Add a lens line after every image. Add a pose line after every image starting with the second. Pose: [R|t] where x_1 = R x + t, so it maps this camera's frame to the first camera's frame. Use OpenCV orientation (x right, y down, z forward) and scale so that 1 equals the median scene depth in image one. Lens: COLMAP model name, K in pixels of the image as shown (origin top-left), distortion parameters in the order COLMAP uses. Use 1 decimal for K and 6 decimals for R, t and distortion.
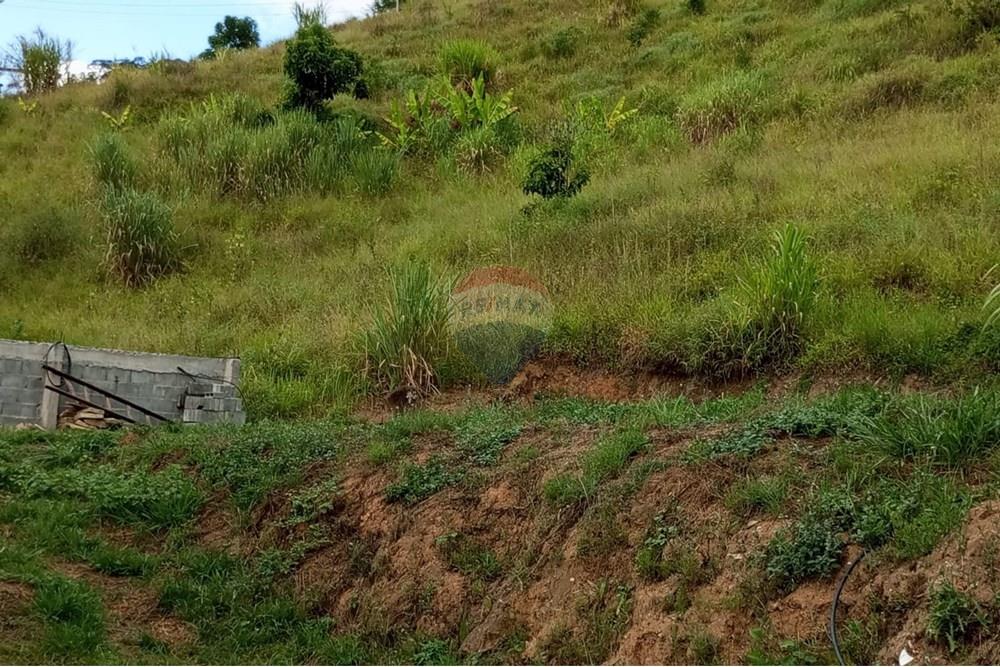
lens RADIAL K [[1561.1, 0, 497.7], [0, 1561.1, 335.5], [0, 0, 1]] dist [0.049079, -0.205817]
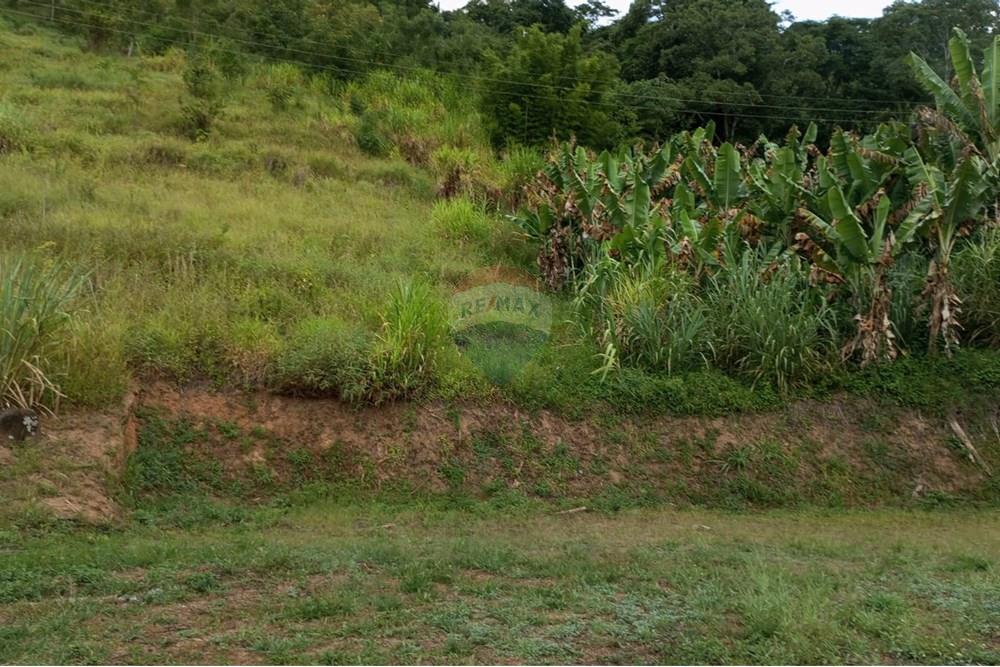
lens RADIAL K [[830.4, 0, 497.0], [0, 830.4, 330.1], [0, 0, 1]] dist [0.063264, -0.081399]
pose [[0.584223, 0.072237, 0.808372, -0.285607], [-0.084146, 0.996054, -0.028195, -0.016053], [-0.807219, -0.051550, 0.587996, 0.614822]]
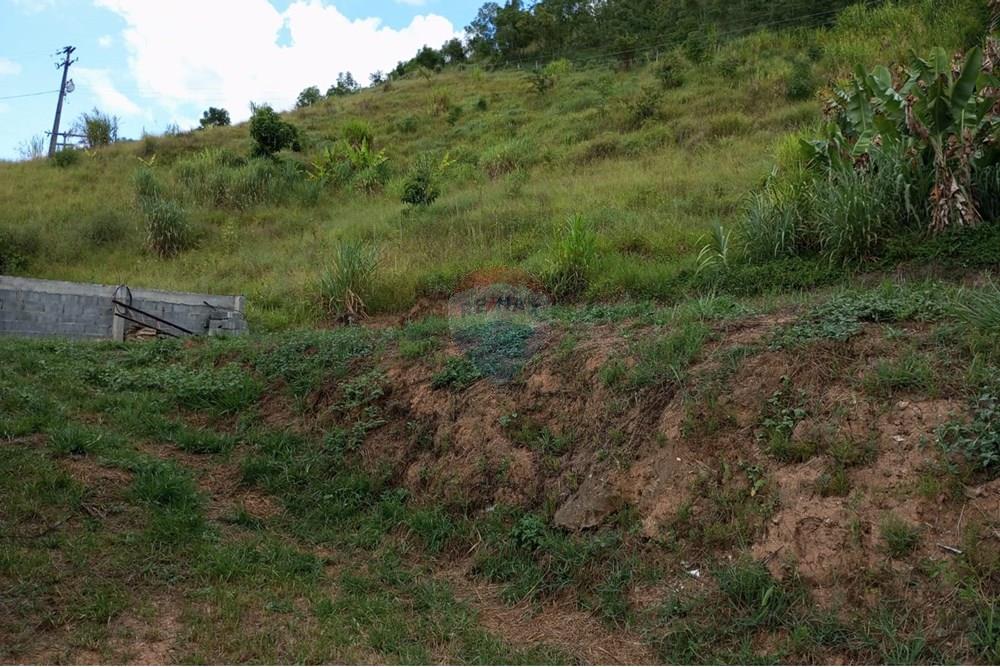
lens RADIAL K [[811.6, 0, 487.9], [0, 811.6, 332.2], [0, 0, 1]] dist [0.048192, -0.051681]
pose [[0.987678, -0.017564, 0.155508, -0.050713], [0.009810, 0.998676, 0.050493, 0.012363], [-0.156189, -0.048346, 0.986543, 0.146009]]
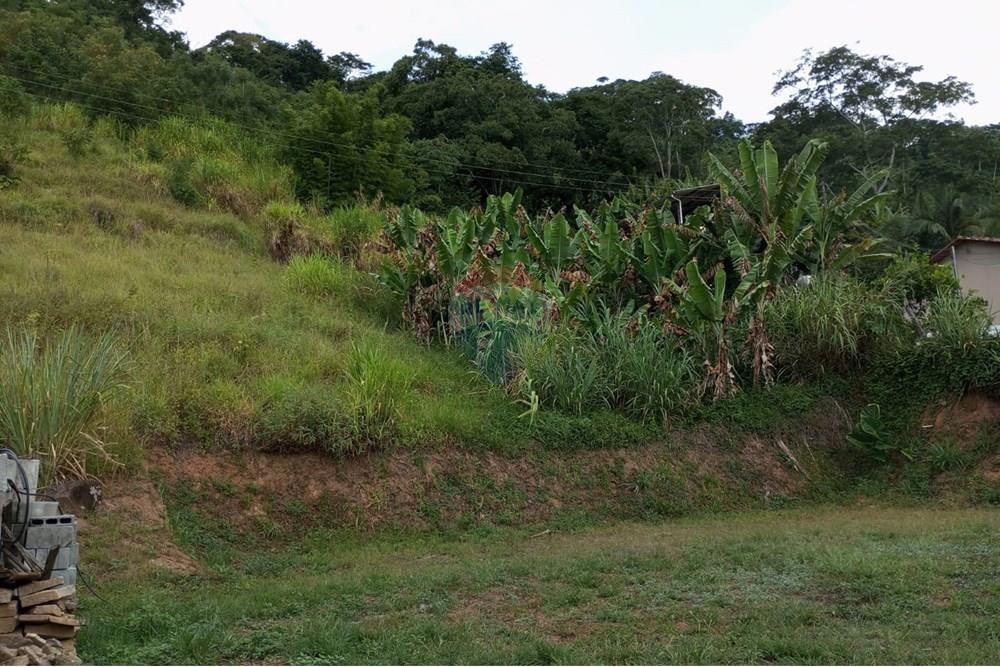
lens RADIAL K [[829.3, 0, 495.7], [0, 829.3, 331.3], [0, 0, 1]] dist [0.063191, -0.074216]
pose [[0.305870, 0.102555, 0.946534, -0.449688], [-0.039011, 0.994697, -0.095167, -0.012013], [-0.951274, -0.007817, 0.308249, 0.721489]]
